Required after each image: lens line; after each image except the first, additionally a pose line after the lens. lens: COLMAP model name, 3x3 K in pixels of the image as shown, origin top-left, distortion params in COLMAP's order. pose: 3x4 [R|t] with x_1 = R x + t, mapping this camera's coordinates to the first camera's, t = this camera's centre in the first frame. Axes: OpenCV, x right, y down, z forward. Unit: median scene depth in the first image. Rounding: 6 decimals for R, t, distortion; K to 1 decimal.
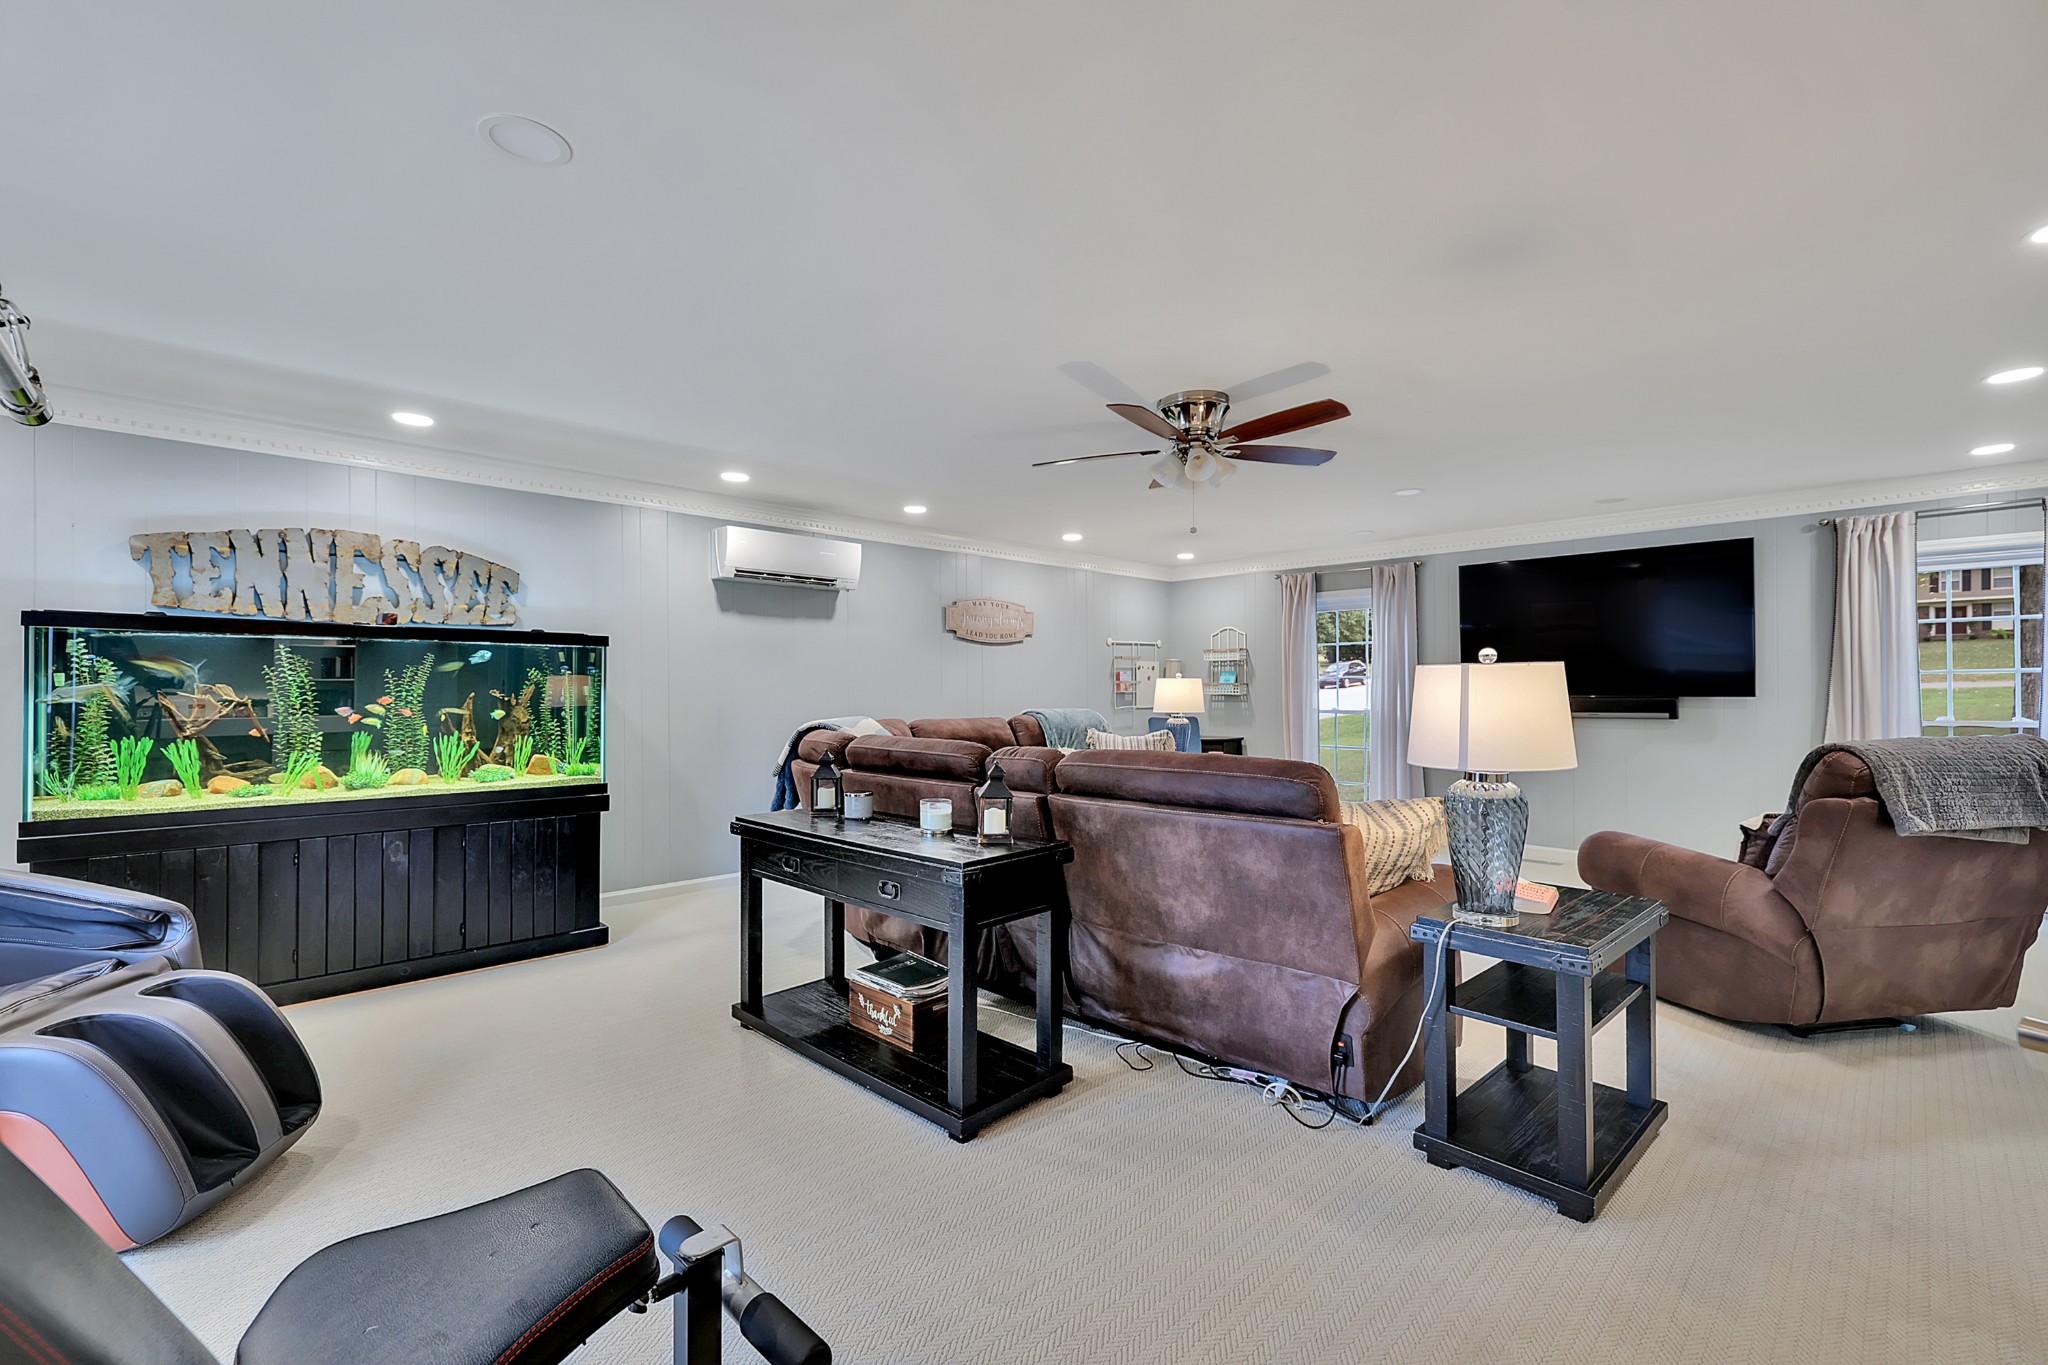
lens RADIAL K [[884.0, 0, 1028.3], [0, 884.0, 691.4], [0, 0, 1]] dist [0.000564, -0.000245]
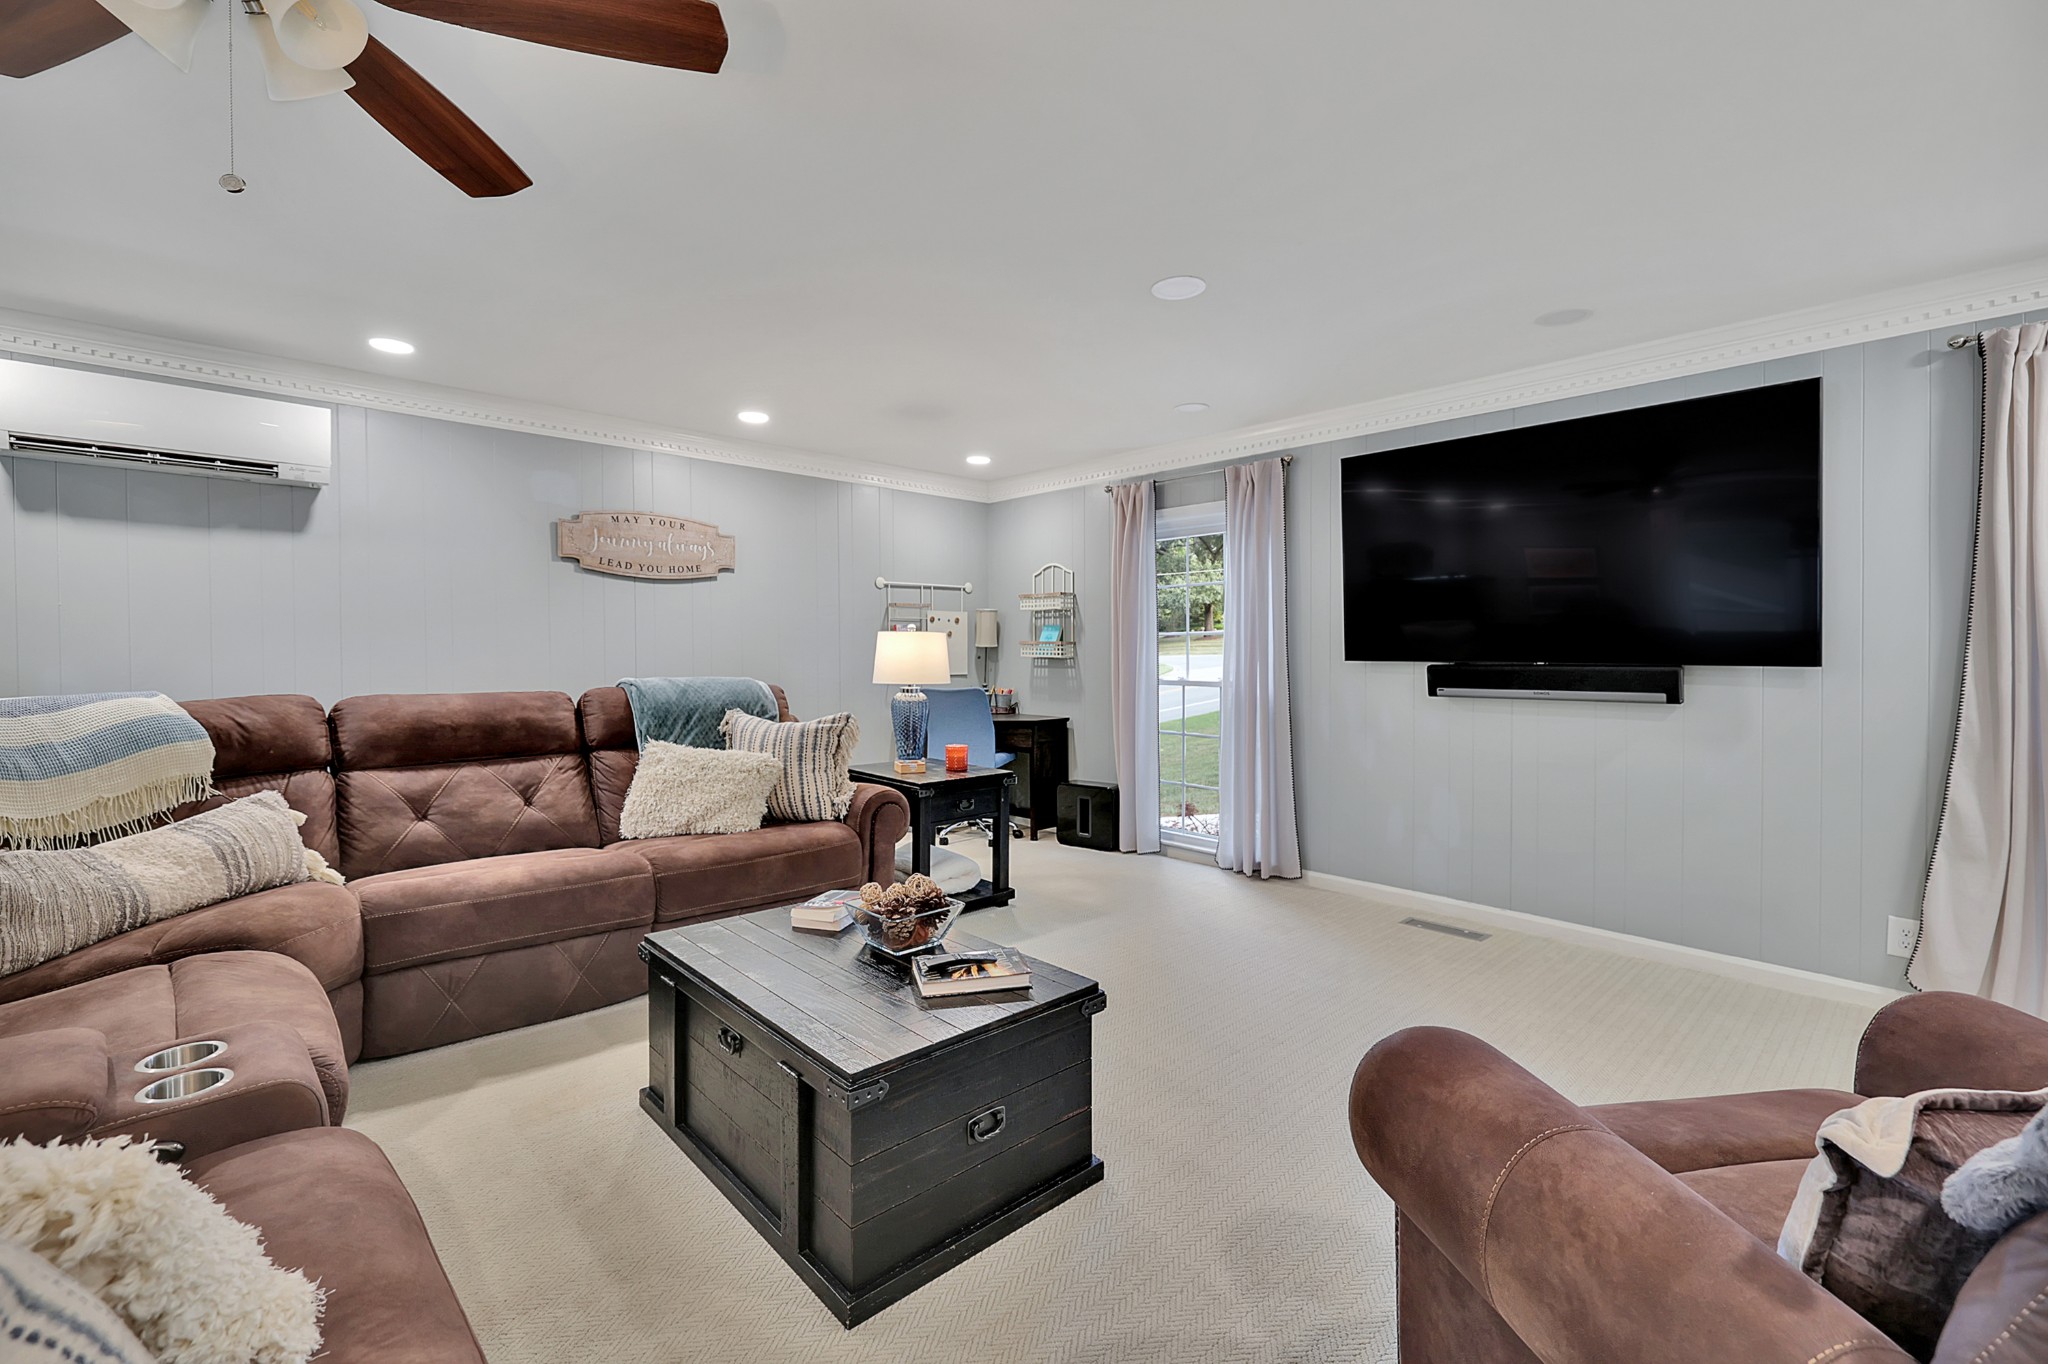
lens RADIAL K [[884.0, 0, 1019.0], [0, 884.0, 665.6], [0, 0, 1]] dist [0.000564, -0.000245]
pose [[0.998769, 0.008510, -0.048871, 0.275603], [-0.007937, 0.999897, 0.011924, 0.002002], [0.048967, -0.011522, 0.998734, 0.333325]]
